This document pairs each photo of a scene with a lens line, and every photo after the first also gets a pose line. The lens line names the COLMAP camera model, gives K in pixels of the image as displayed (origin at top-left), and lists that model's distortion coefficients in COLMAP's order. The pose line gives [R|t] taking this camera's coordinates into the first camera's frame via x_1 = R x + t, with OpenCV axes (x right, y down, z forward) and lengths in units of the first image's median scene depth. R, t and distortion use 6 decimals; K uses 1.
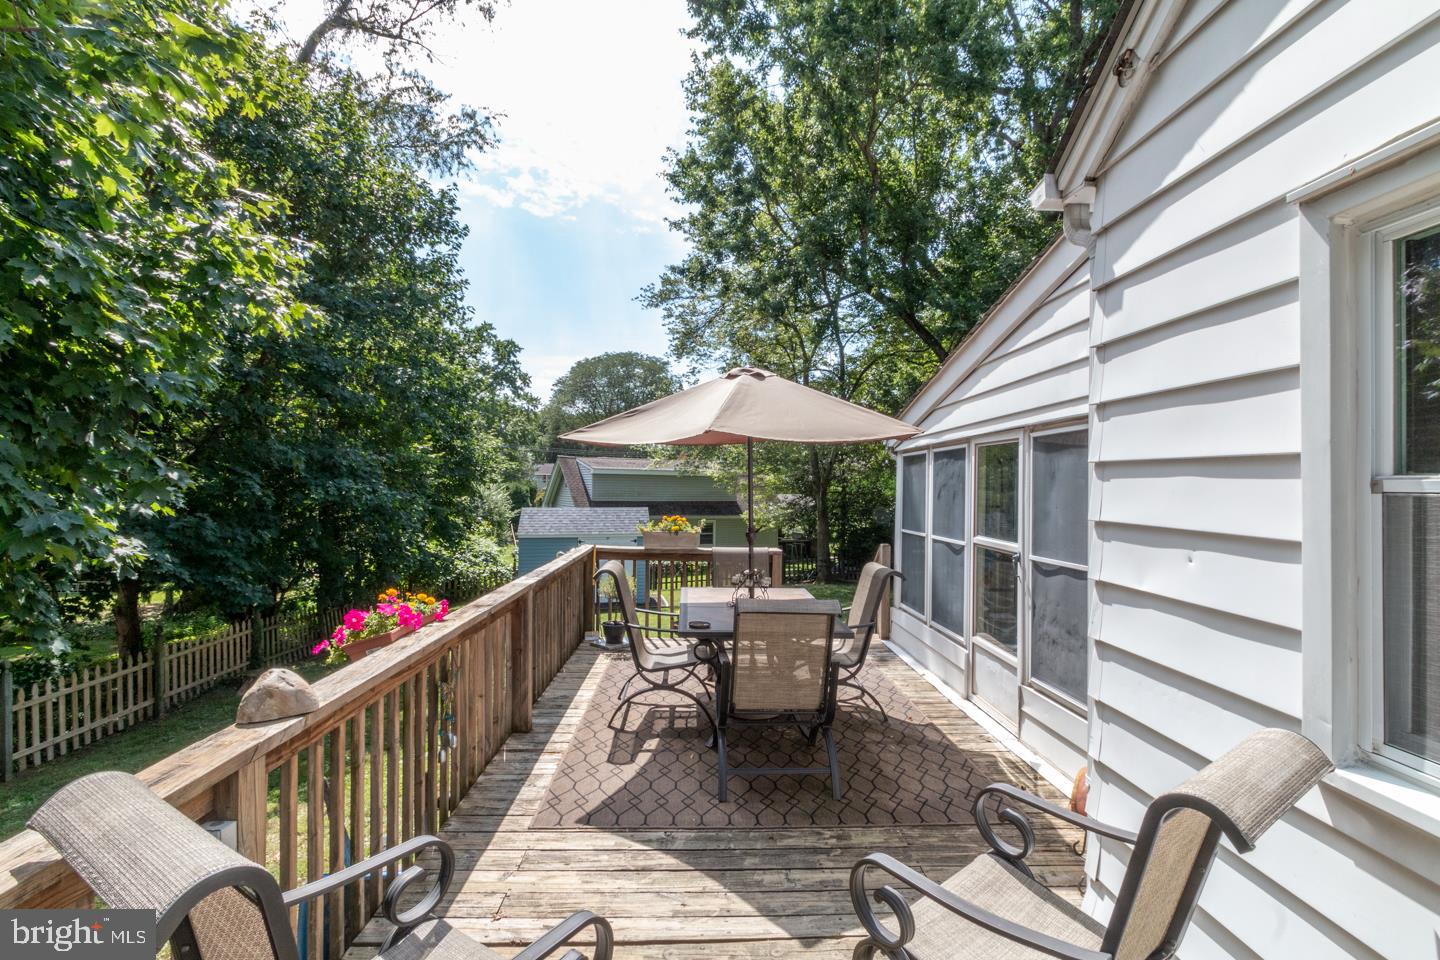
lens RADIAL K [[672.2, 0, 730.5], [0, 672.2, 510.4], [0, 0, 1]] dist [0.001101, 0.000032]
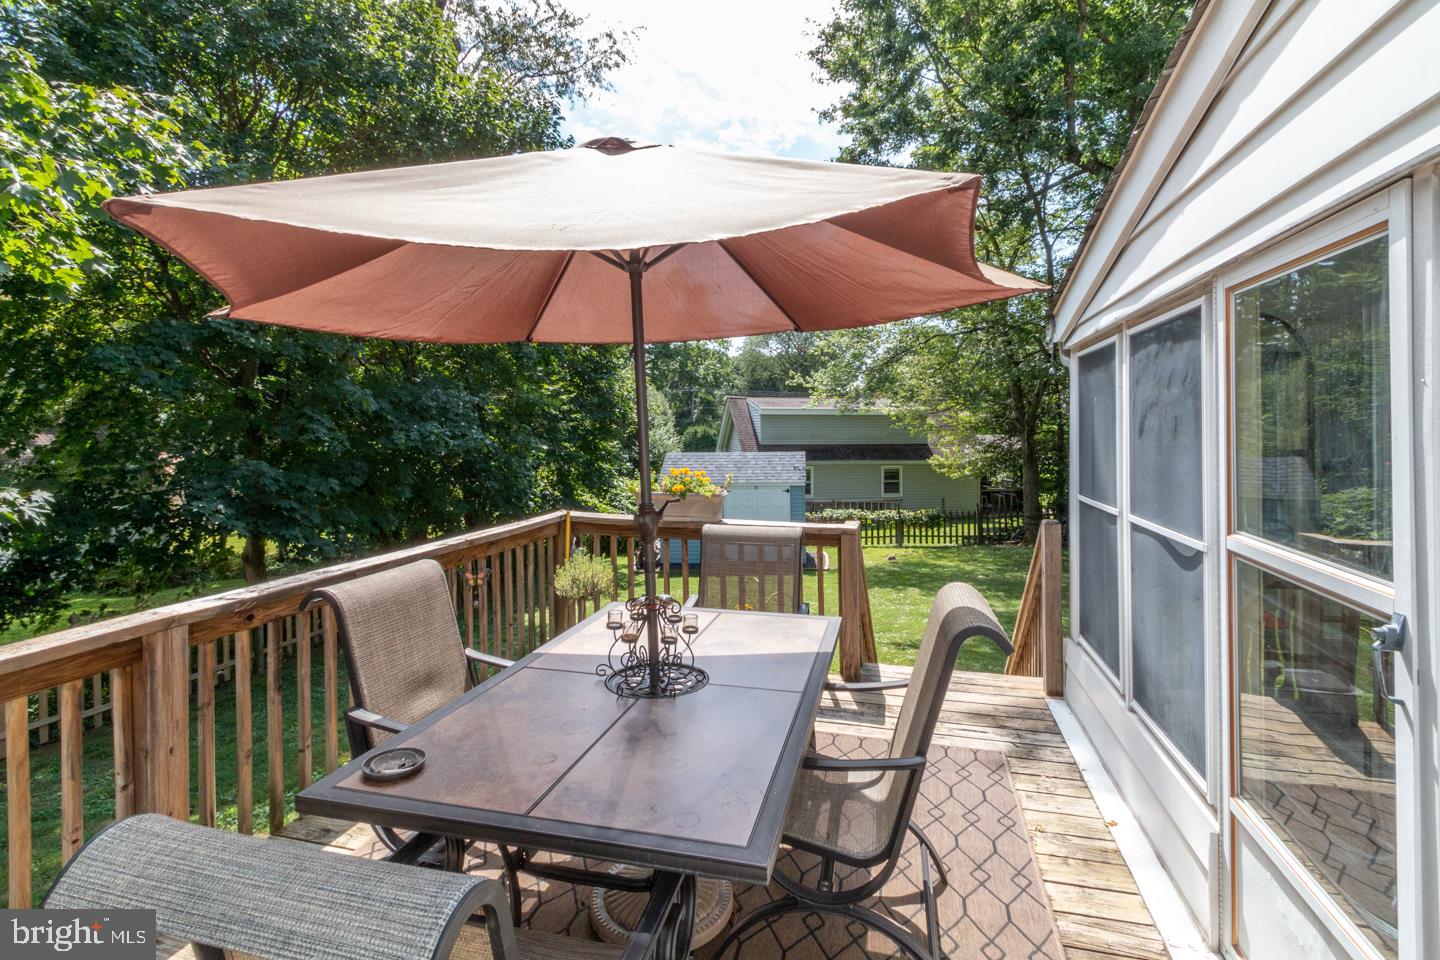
lens RADIAL K [[696.9, 0, 727.4], [0, 696.9, 437.6], [0, 0, 1]] dist [0.002835, 0.000091]
pose [[0.955341, -0.009749, -0.295344, 0.060638], [0.002843, 0.999713, -0.023802, -0.001935], [0.295491, 0.021900, 0.955094, 0.156360]]
